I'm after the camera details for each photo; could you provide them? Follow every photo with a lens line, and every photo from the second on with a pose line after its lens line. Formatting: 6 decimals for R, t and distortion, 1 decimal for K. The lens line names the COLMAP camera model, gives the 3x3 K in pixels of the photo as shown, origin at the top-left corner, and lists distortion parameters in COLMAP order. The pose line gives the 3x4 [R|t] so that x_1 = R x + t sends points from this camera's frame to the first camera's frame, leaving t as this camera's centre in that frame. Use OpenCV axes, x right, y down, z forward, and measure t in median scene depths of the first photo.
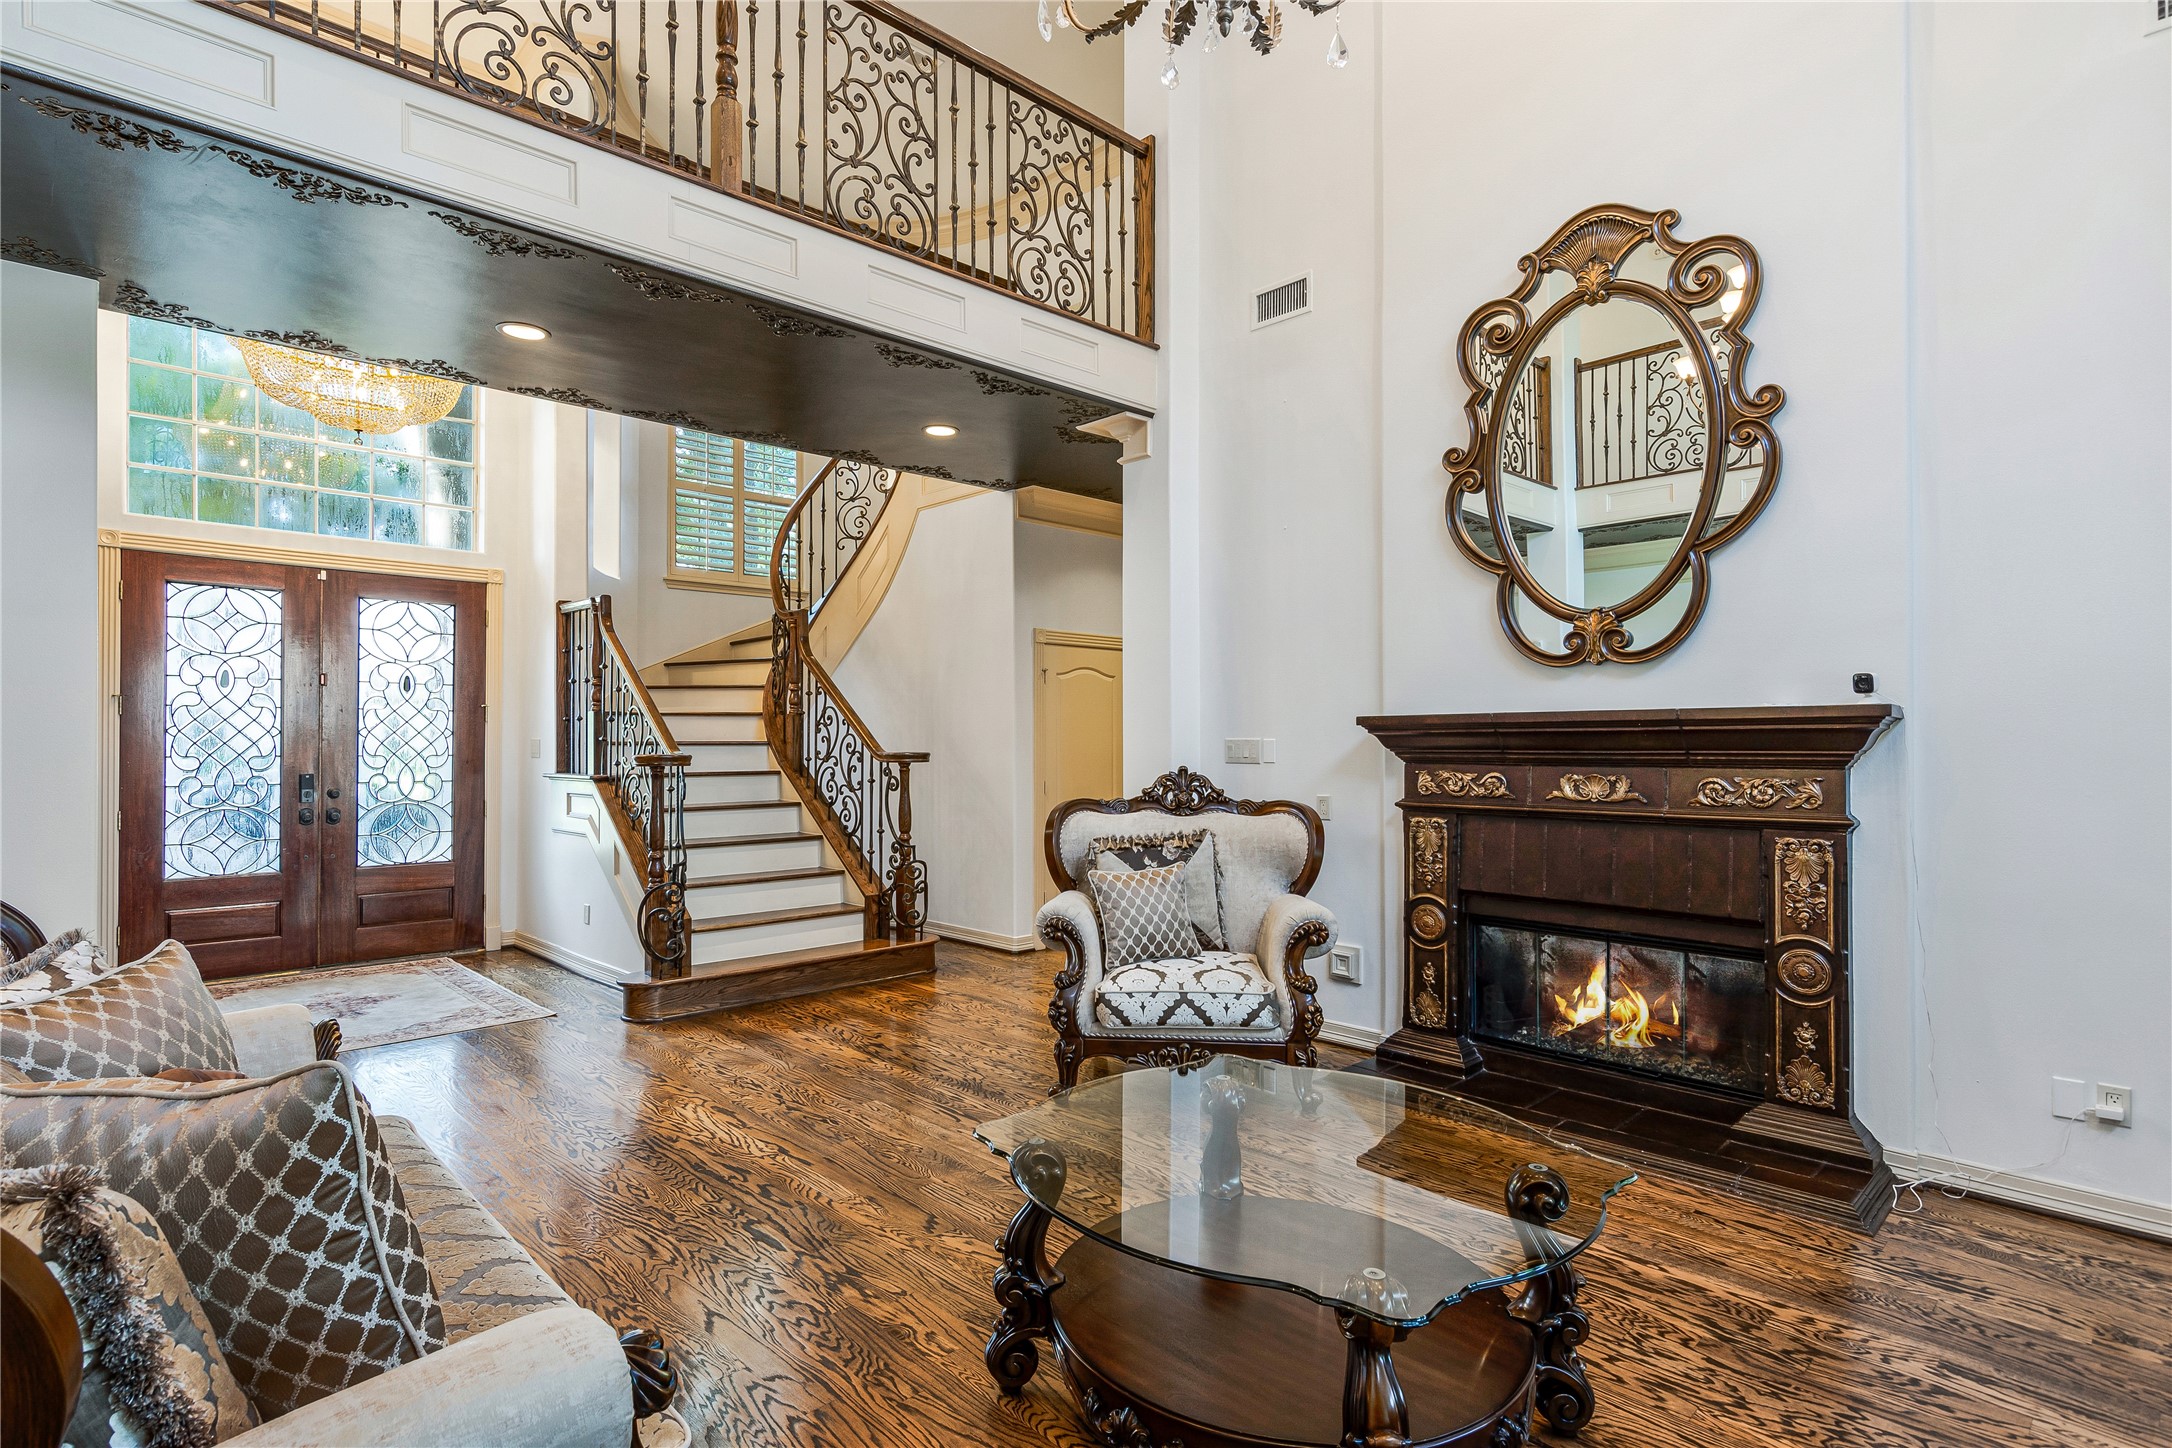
lens RADIAL K [[1071.6, 0, 1085.0], [0, 1071.6, 731.0], [0, 0, 1]] dist [-0.000247, -0.000396]
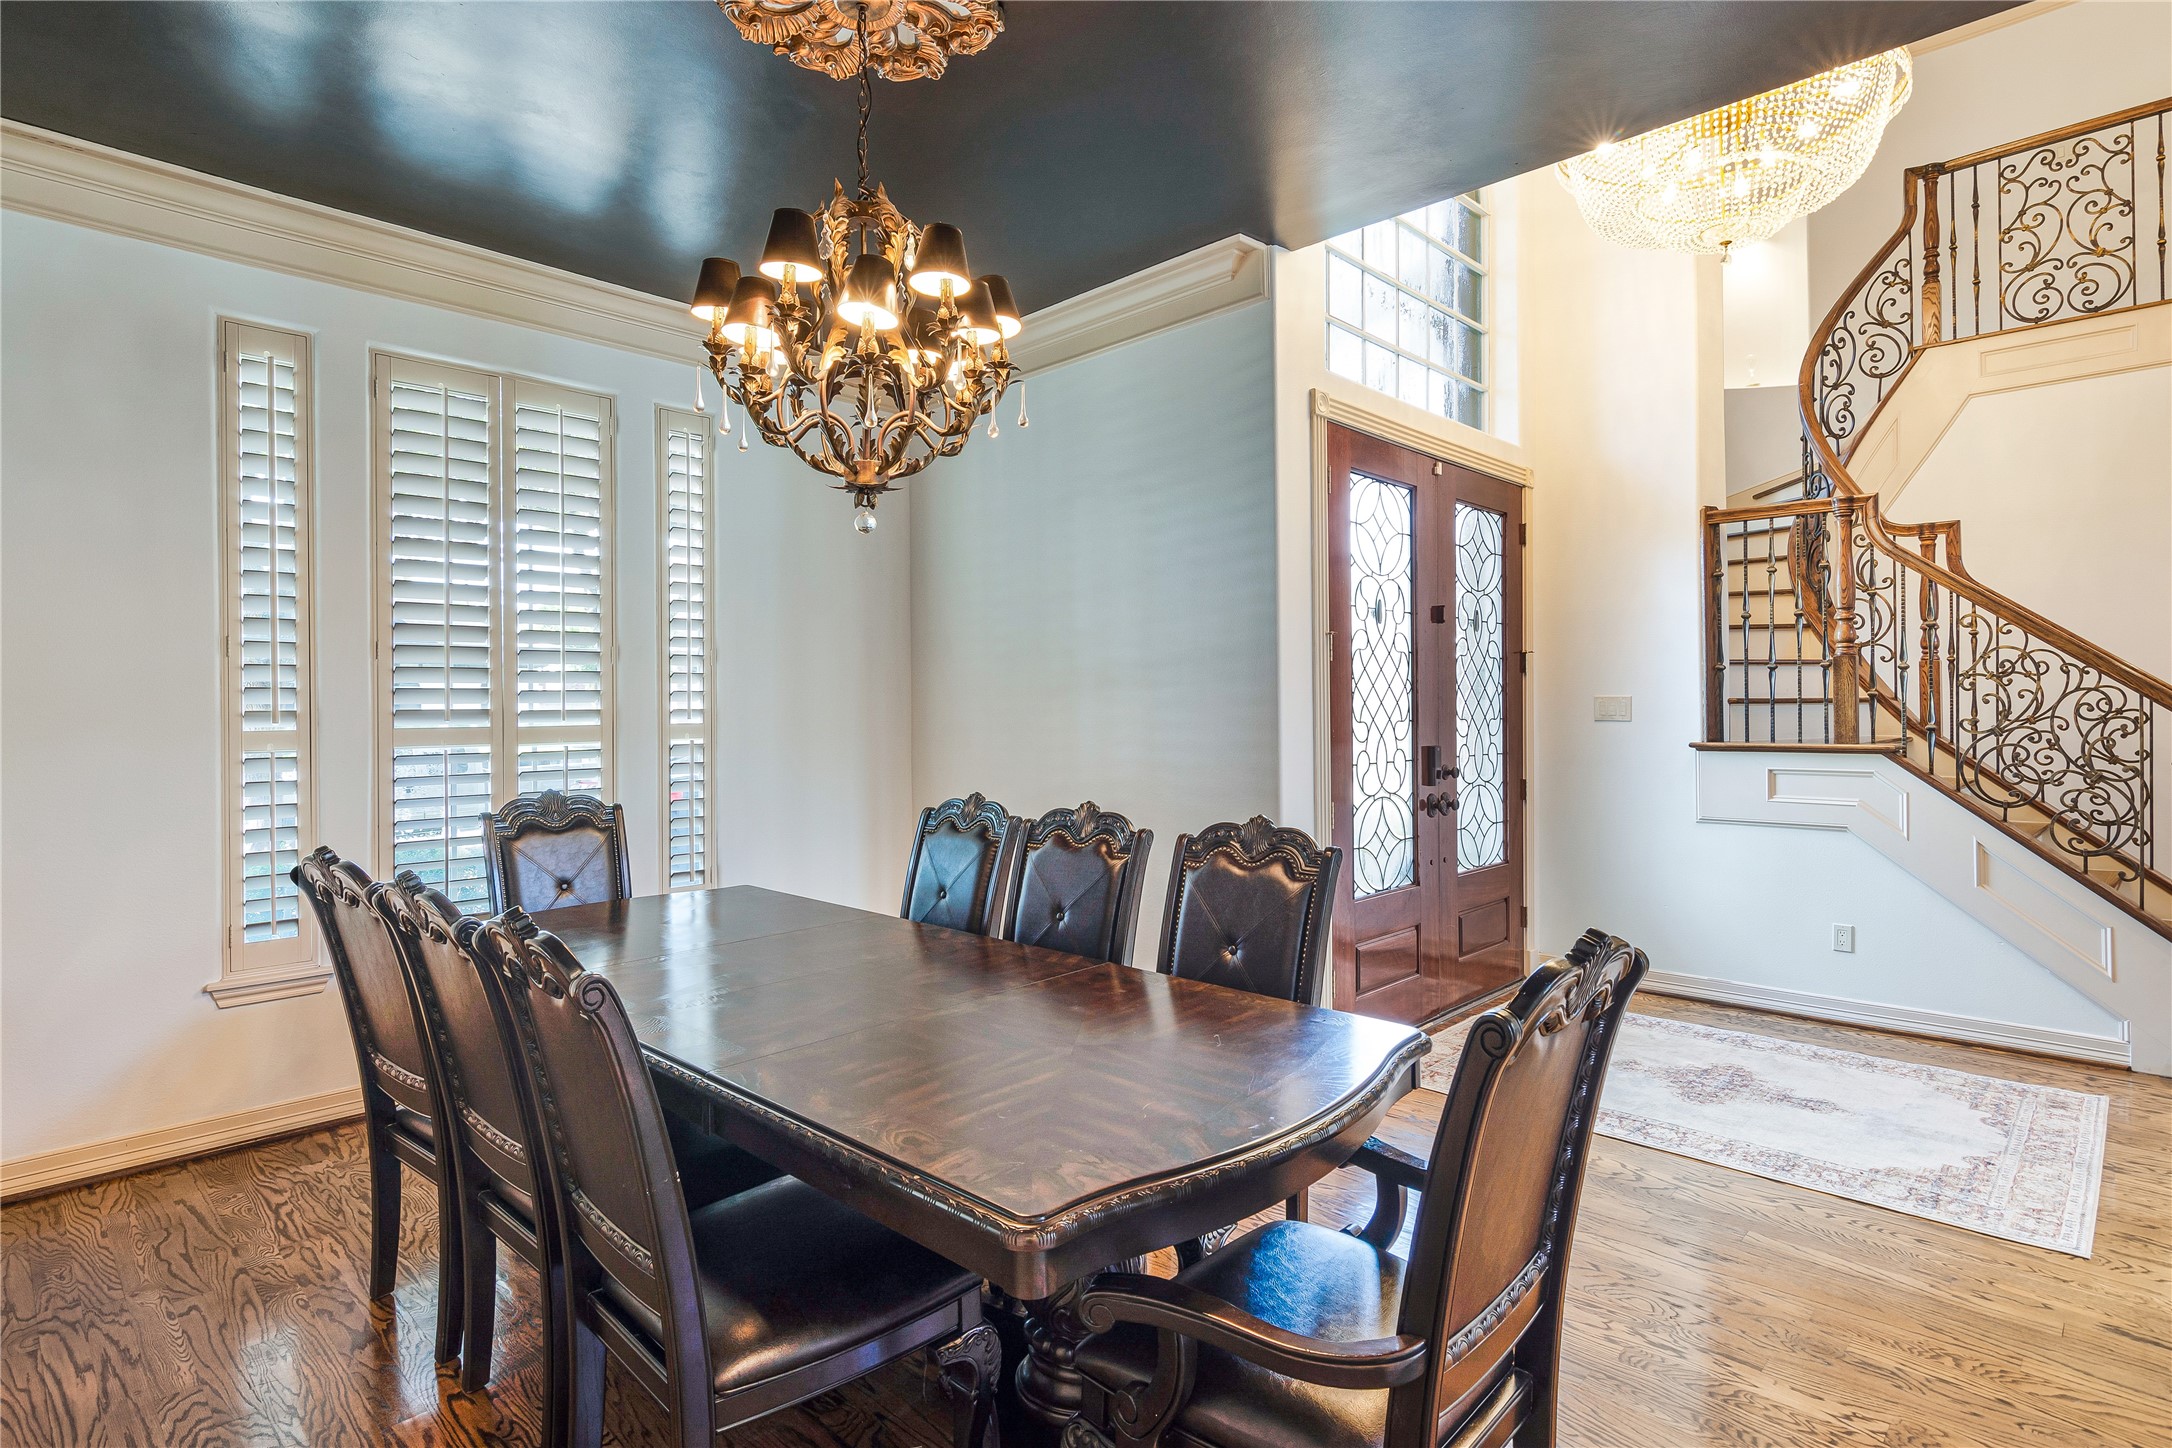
lens RADIAL K [[1087.8, 0, 1085.8], [0, 1087.8, 694.2], [0, 0, 1]] dist [0.000303, 0.000242]
pose [[0.999896, -0.005175, 0.013459, -0.937838], [0.005210, 0.999983, -0.002517, 0.006727], [-0.013446, 0.002587, 0.999906, 0.269435]]
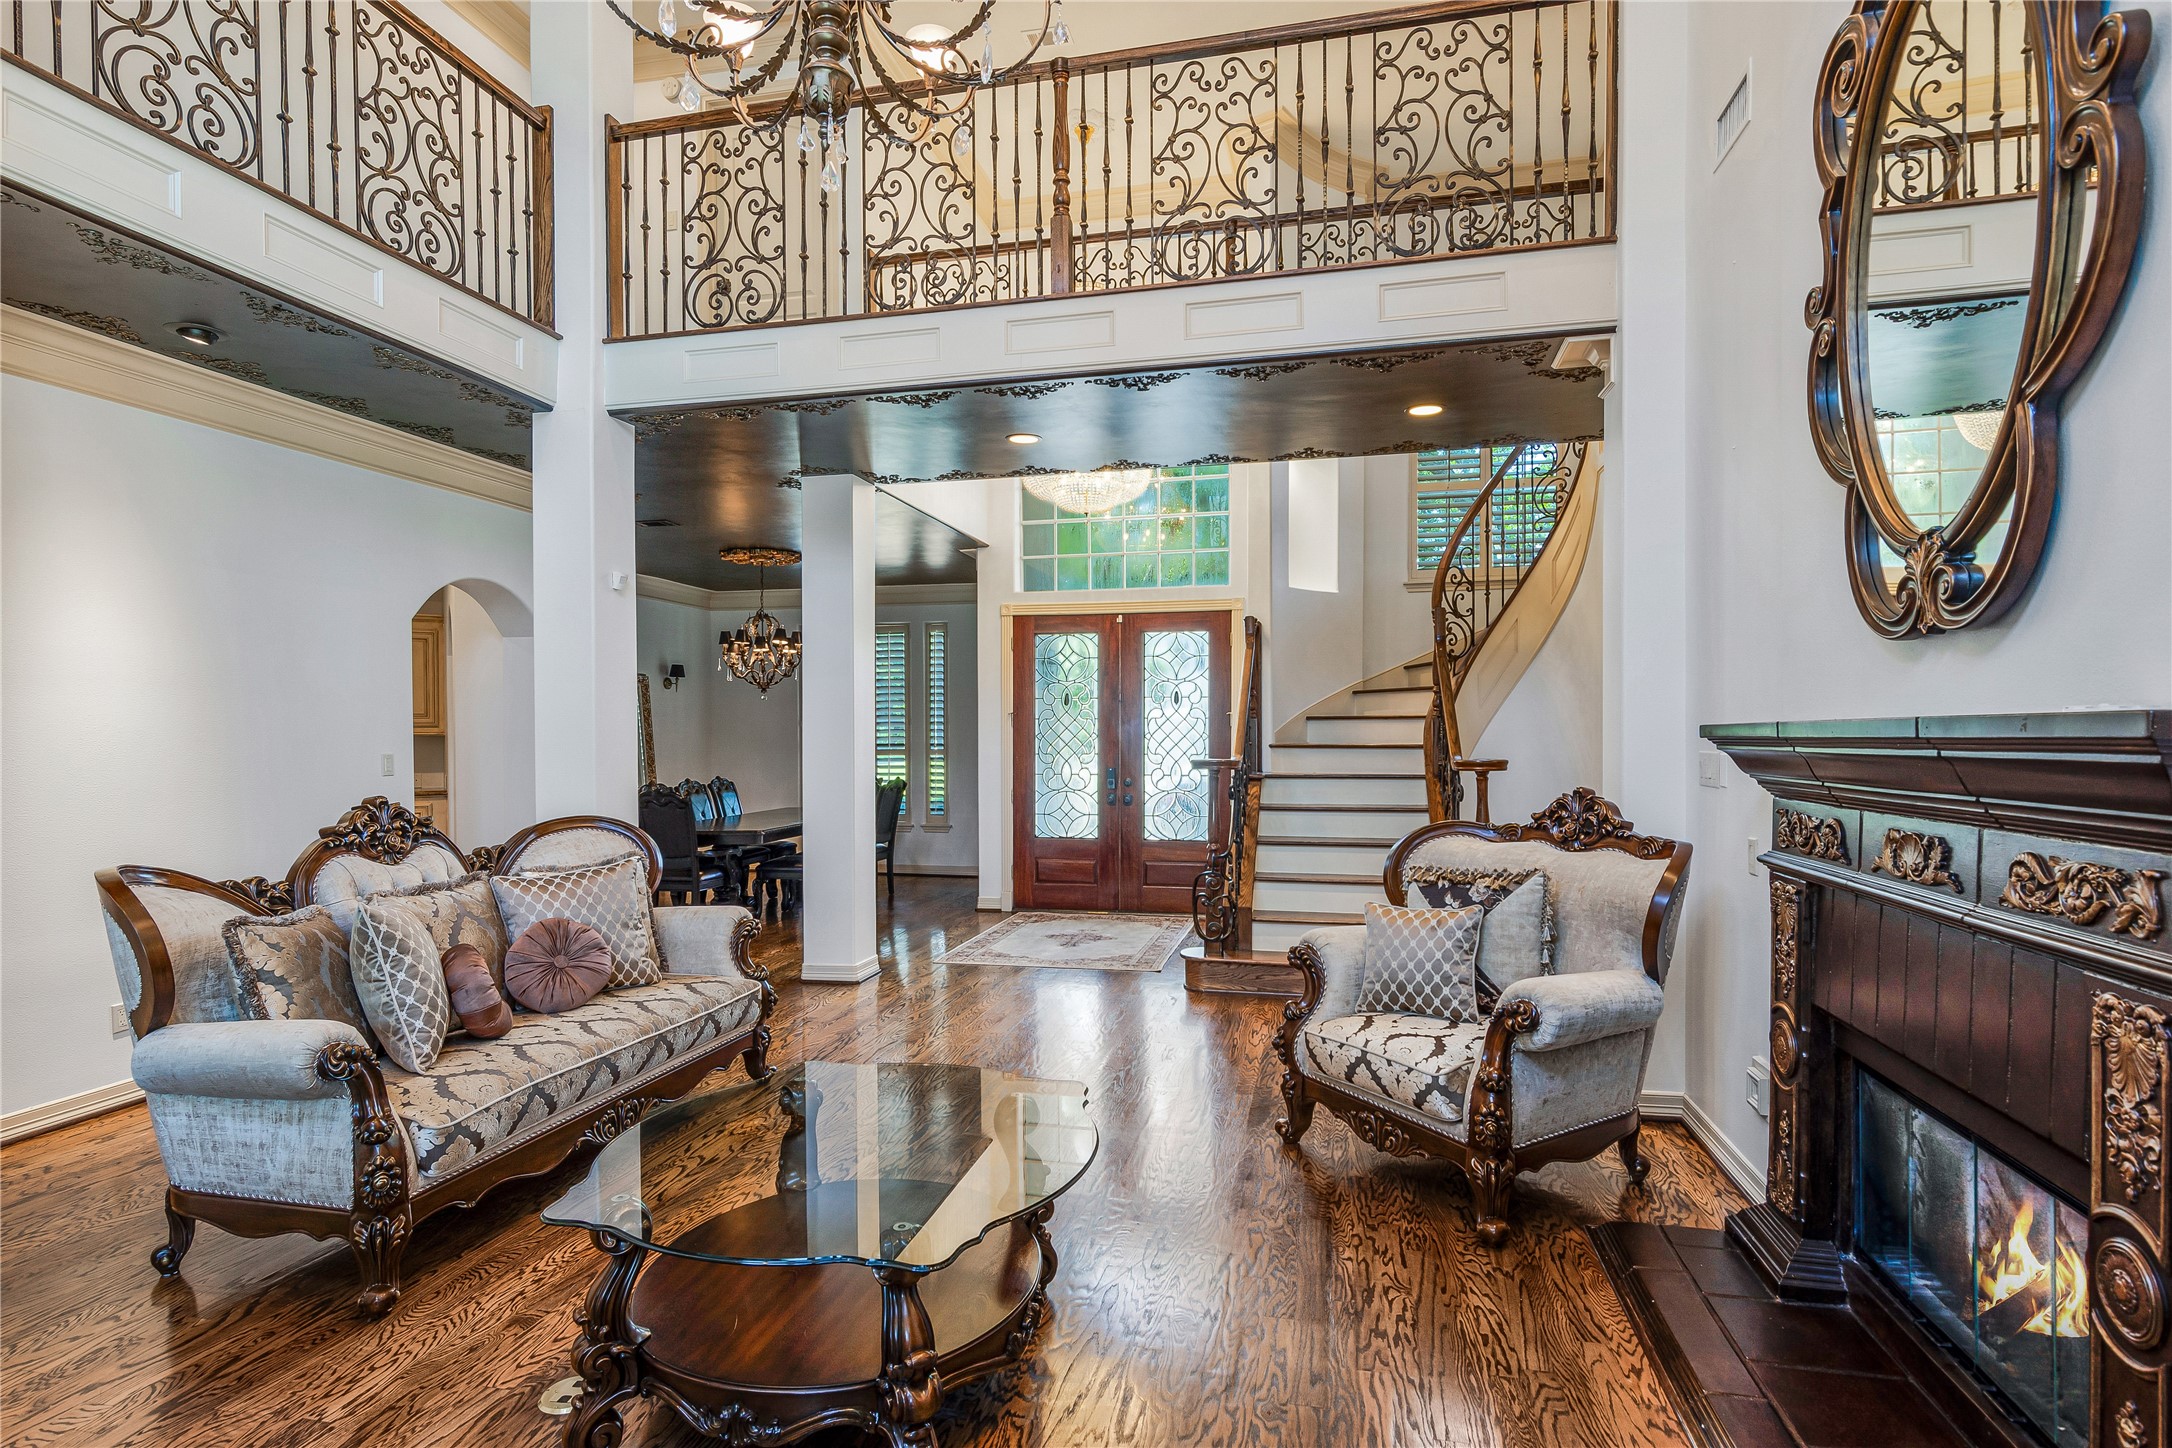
lens RADIAL K [[1118.3, 0, 1090.4], [0, 1118.3, 739.1], [0, 0, 1]] dist [0.009267, -0.000061]
pose [[0.553967, 0.002871, -0.832534, 0.422067], [0.012329, 0.999856, 0.011651, -0.011691], [0.832447, -0.016718, 0.553852, 0.189107]]
